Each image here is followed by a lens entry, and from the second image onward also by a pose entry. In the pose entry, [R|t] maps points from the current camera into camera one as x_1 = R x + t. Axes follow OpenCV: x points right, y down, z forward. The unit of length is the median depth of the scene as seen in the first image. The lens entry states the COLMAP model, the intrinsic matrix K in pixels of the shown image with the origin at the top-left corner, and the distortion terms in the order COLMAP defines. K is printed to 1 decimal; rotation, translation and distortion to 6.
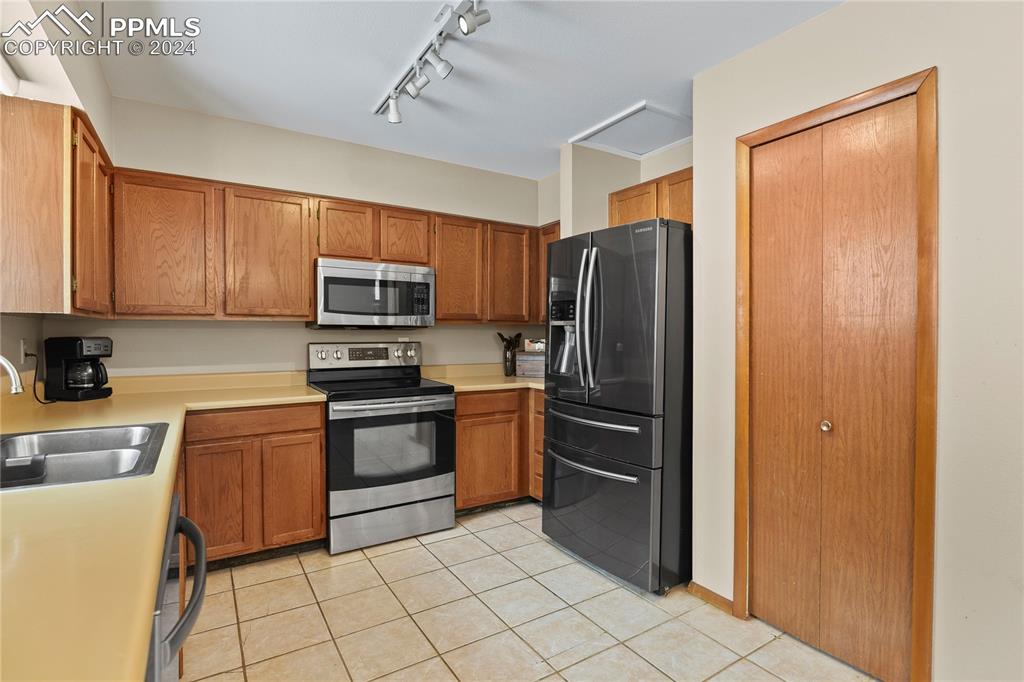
lens RADIAL K [[499.6, 0, 515.4], [0, 499.6, 340.7], [0, 0, 1]] dist [-0.007815, -0.003431]
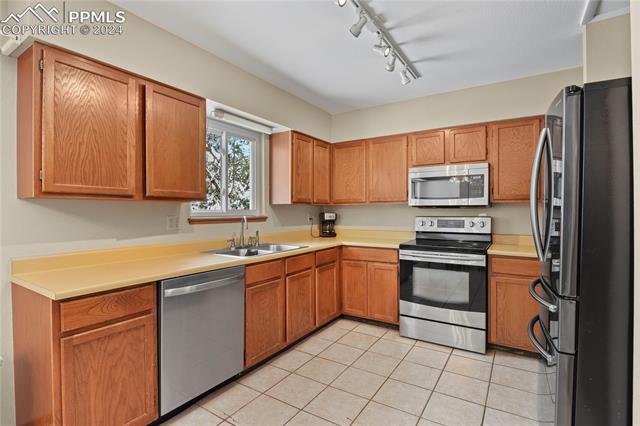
lens RADIAL K [[312.3, 0, 326.4], [0, 312.3, 212.2], [0, 0, 1]] dist [-0.007815, -0.003431]
pose [[0.412734, -0.001953, -0.910850, 0.492103], [-0.012334, 0.999894, -0.007733, 0.002615], [0.910768, 0.014426, 0.412666, 0.274508]]
